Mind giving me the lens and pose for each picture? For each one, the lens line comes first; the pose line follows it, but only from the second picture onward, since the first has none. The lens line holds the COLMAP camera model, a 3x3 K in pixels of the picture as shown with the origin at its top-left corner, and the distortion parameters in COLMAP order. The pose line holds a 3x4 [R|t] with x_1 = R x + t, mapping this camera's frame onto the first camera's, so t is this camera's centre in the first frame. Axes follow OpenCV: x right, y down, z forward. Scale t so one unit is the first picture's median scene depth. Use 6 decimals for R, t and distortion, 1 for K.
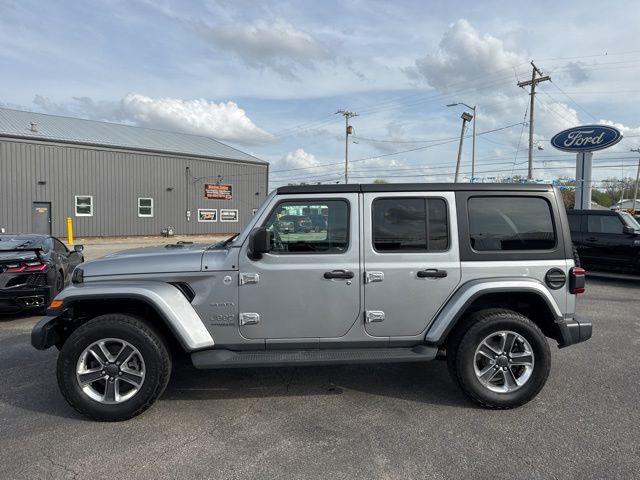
lens RADIAL K [[444.4, 0, 320.0], [0, 444.4, 240.0], [0, 0, 1]] dist [0.059274, -0.094014]
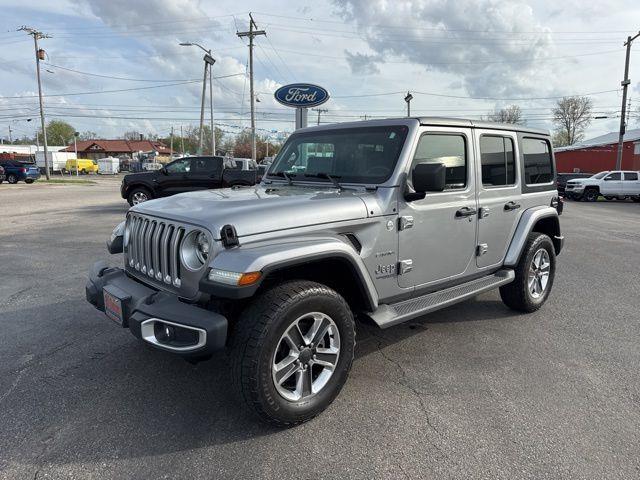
lens RADIAL K [[444.0, 0, 320.0], [0, 444.0, 240.0], [0, 0, 1]] dist [0.059126, -0.078128]
pose [[0.793440, -0.095870, 0.601050, -0.765294], [0.026572, 0.992032, 0.123155, 0.007100], [-0.608068, -0.081745, 0.789665, 0.362736]]
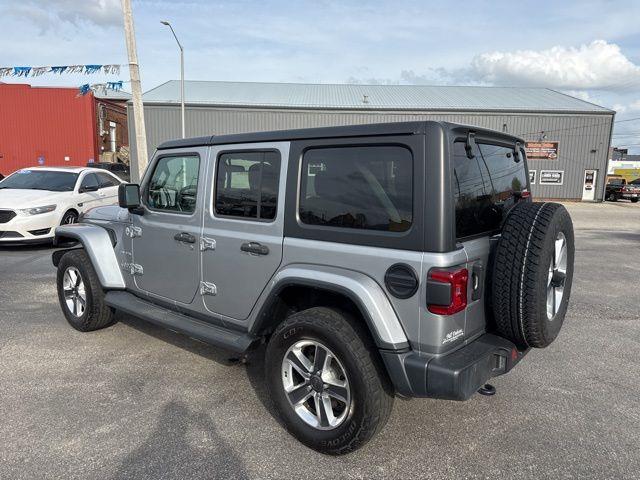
lens RADIAL K [[450.1, 0, 320.0], [0, 450.1, 240.0], [0, 0, 1]] dist [0.042412, -0.051740]
pose [[0.722668, 0.104236, -0.683290, 0.868978], [-0.047592, 0.993721, 0.101258, -0.025054], [0.689555, -0.040657, 0.723092, 0.501522]]
